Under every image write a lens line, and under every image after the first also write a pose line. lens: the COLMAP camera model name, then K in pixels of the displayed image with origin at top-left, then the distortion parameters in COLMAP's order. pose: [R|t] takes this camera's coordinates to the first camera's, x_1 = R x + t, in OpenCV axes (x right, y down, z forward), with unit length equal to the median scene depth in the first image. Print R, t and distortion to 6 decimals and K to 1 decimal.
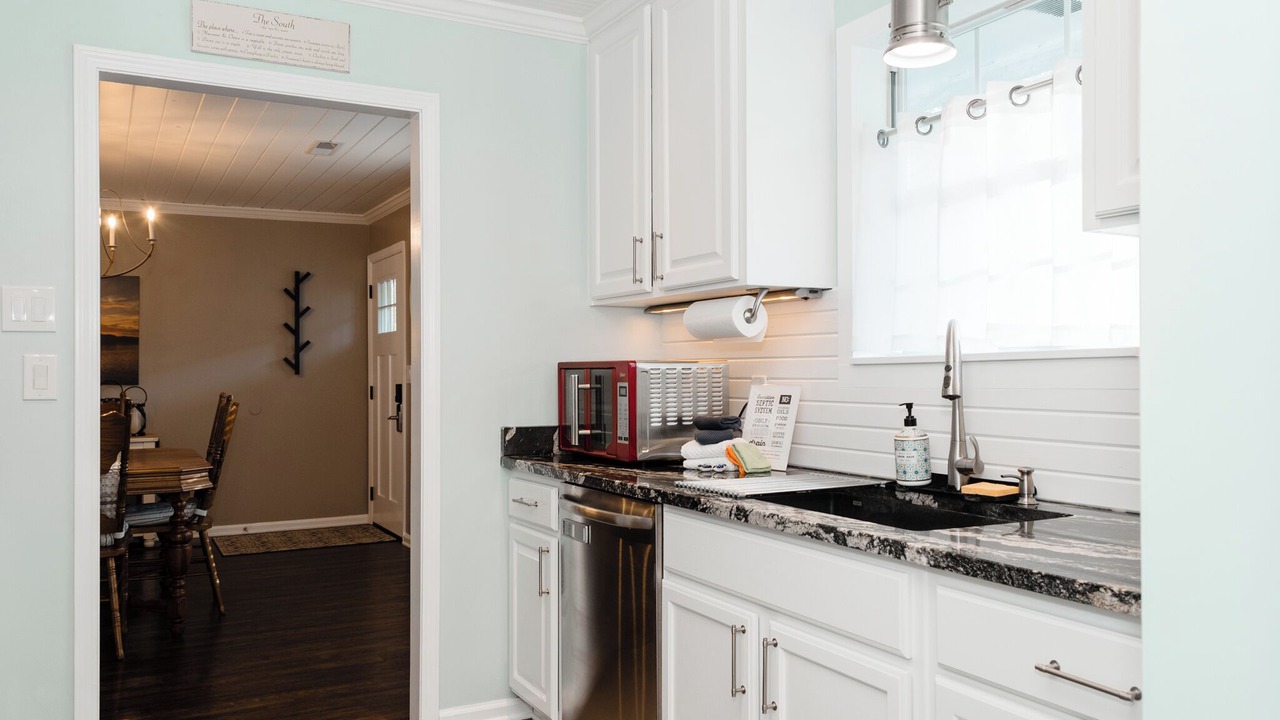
lens RADIAL K [[923.4, 0, 635.5], [0, 923.4, 366.4], [0, 0, 1]] dist [0.168041, -0.327586]
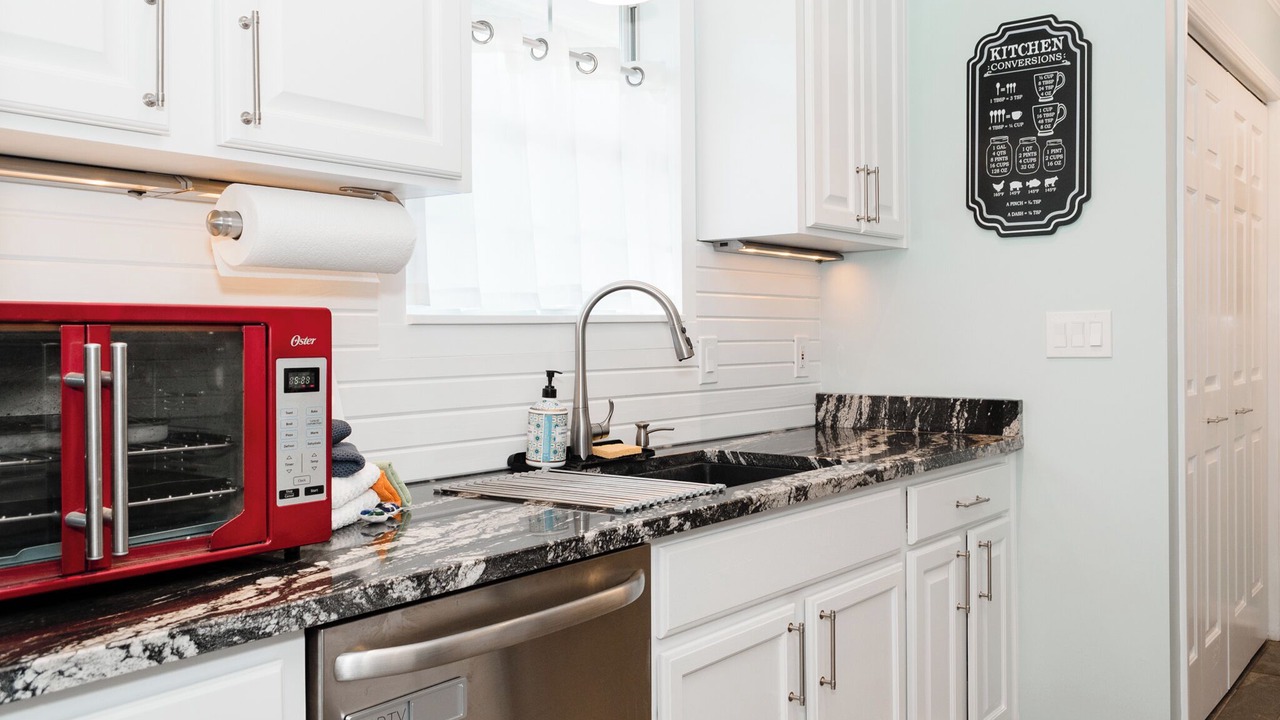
lens RADIAL K [[1121.8, 0, 641.0], [0, 1121.8, 341.3], [0, 0, 1]] dist [0.005424, 0.001328]
pose [[-0.386235, 0.001938, 0.922399, -0.773237], [0.005527, 0.999985, 0.000213, 0.013782], [-0.922384, 0.005180, -0.386240, 1.486833]]
